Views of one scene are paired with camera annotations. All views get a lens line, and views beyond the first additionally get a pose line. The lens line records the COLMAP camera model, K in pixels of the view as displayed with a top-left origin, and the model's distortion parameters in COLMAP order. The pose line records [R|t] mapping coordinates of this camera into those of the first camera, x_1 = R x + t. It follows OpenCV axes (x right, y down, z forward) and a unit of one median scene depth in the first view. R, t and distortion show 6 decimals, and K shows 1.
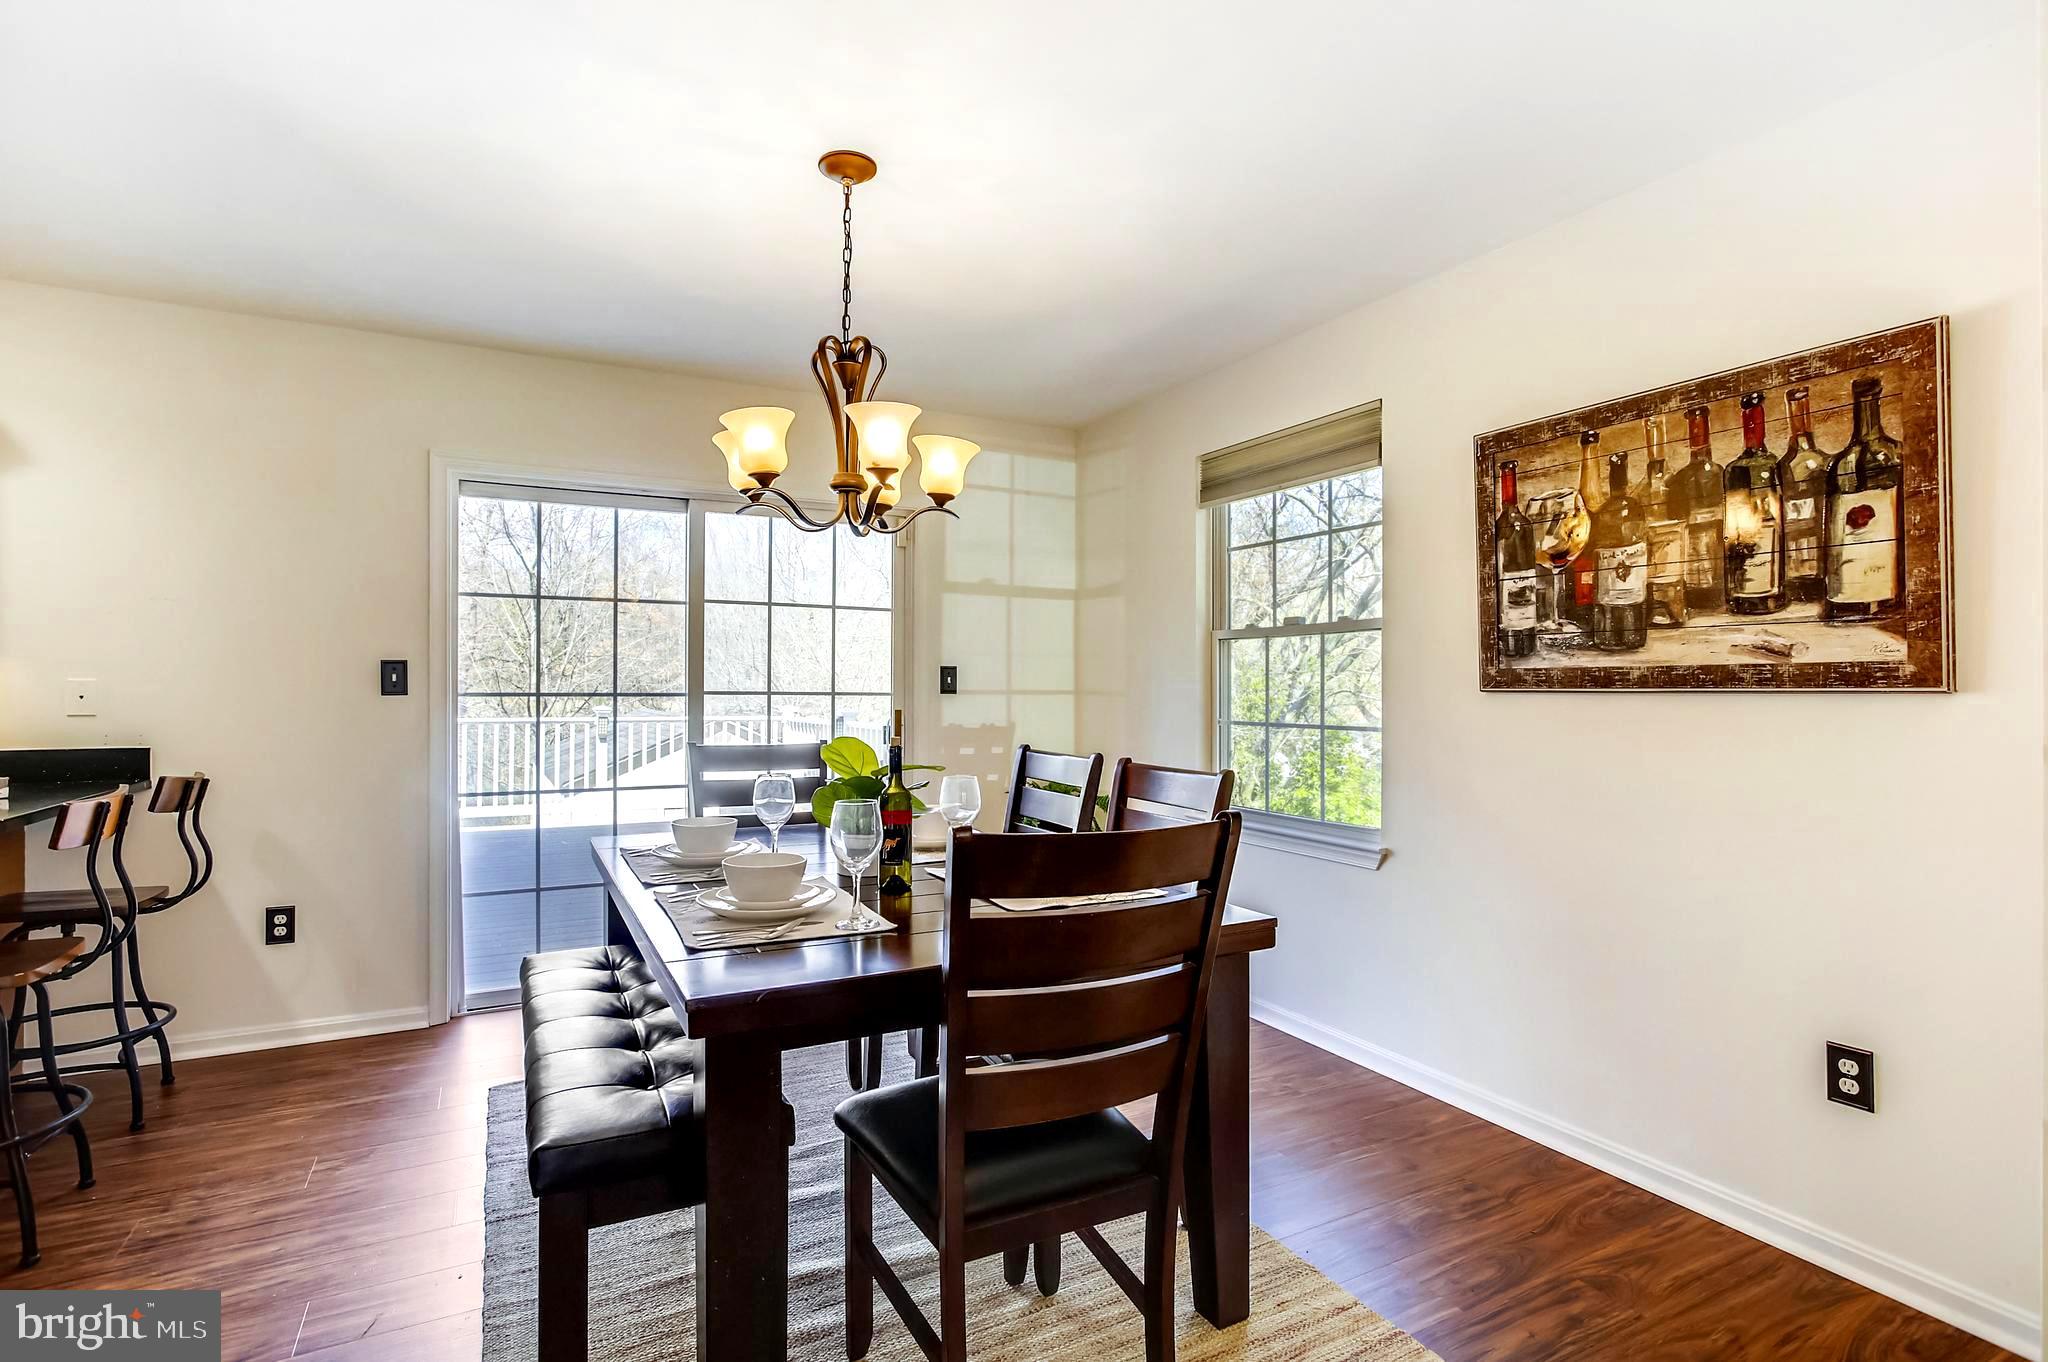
lens RADIAL K [[990.2, 0, 1024.0], [0, 990.2, 681.0], [0, 0, 1]] dist [-0.018513, 0.000319]
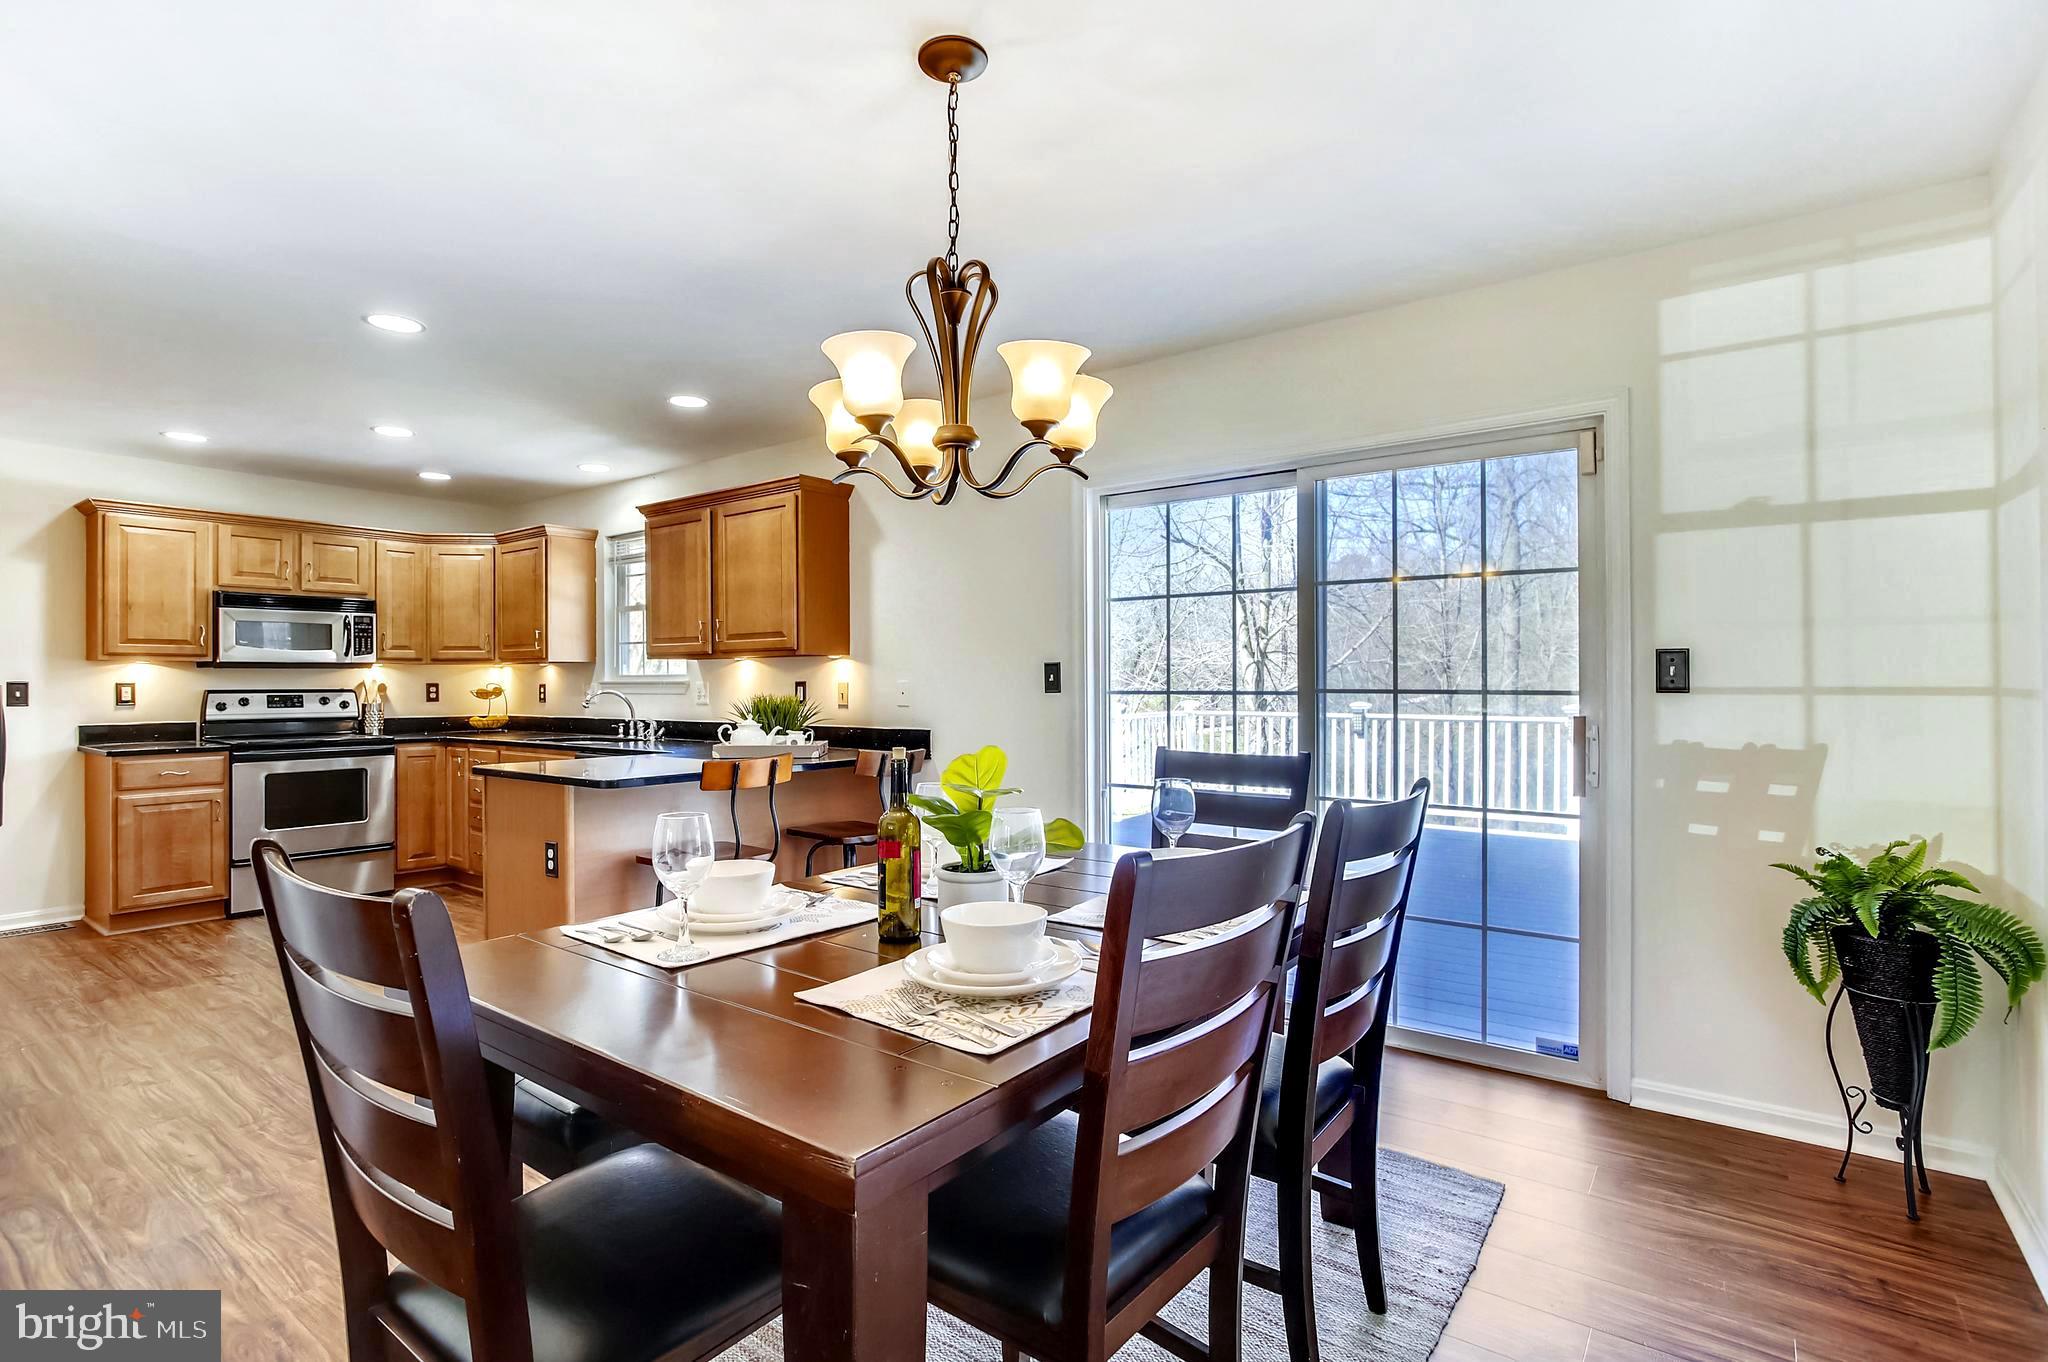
lens RADIAL K [[990.2, 0, 1024.0], [0, 990.2, 681.0], [0, 0, 1]] dist [-0.018513, 0.000319]
pose [[0.425255, -0.007295, -0.905044, 0.355513], [0.009773, 0.999946, -0.003468, 0.003866], [0.905021, -0.007370, 0.425303, 0.419015]]
